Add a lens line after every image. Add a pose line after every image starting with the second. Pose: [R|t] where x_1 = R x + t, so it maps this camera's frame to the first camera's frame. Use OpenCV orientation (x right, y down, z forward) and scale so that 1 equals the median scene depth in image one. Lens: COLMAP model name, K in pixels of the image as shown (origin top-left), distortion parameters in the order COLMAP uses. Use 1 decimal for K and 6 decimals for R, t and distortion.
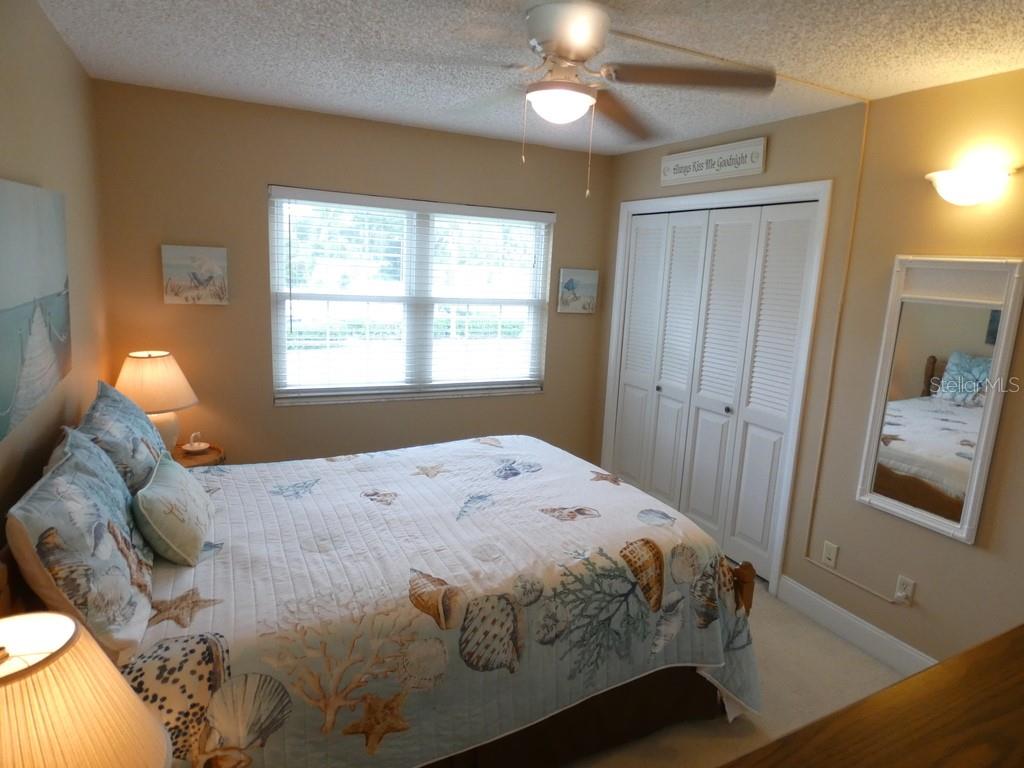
lens RADIAL K [[607.7, 0, 492.3], [0, 607.7, 385.0], [0, 0, 1]] dist [0.014556, 0.000335]
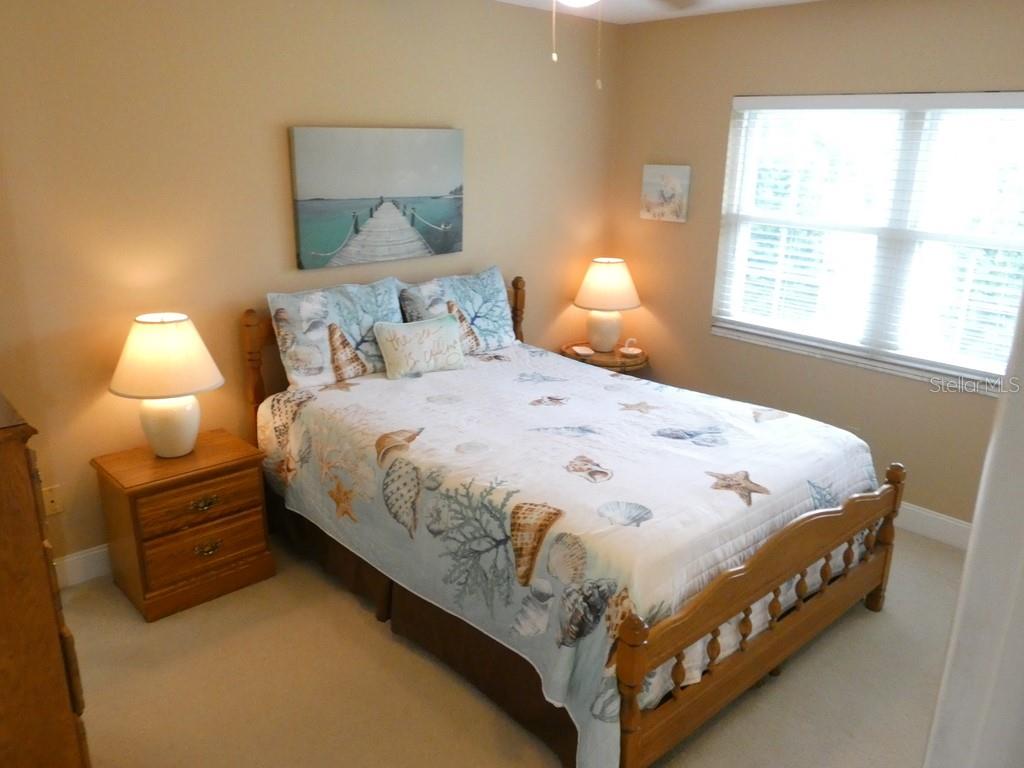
lens RADIAL K [[749.0, 0, 512.0], [0, 749.0, 384.0], [0, 0, 1]] dist [-0.065942, -0.001208]
pose [[0.274228, 0.237486, -0.931880, 1.154093], [-0.192803, 0.962930, 0.188662, -0.085355], [0.942139, 0.127933, 0.309850, 0.633763]]
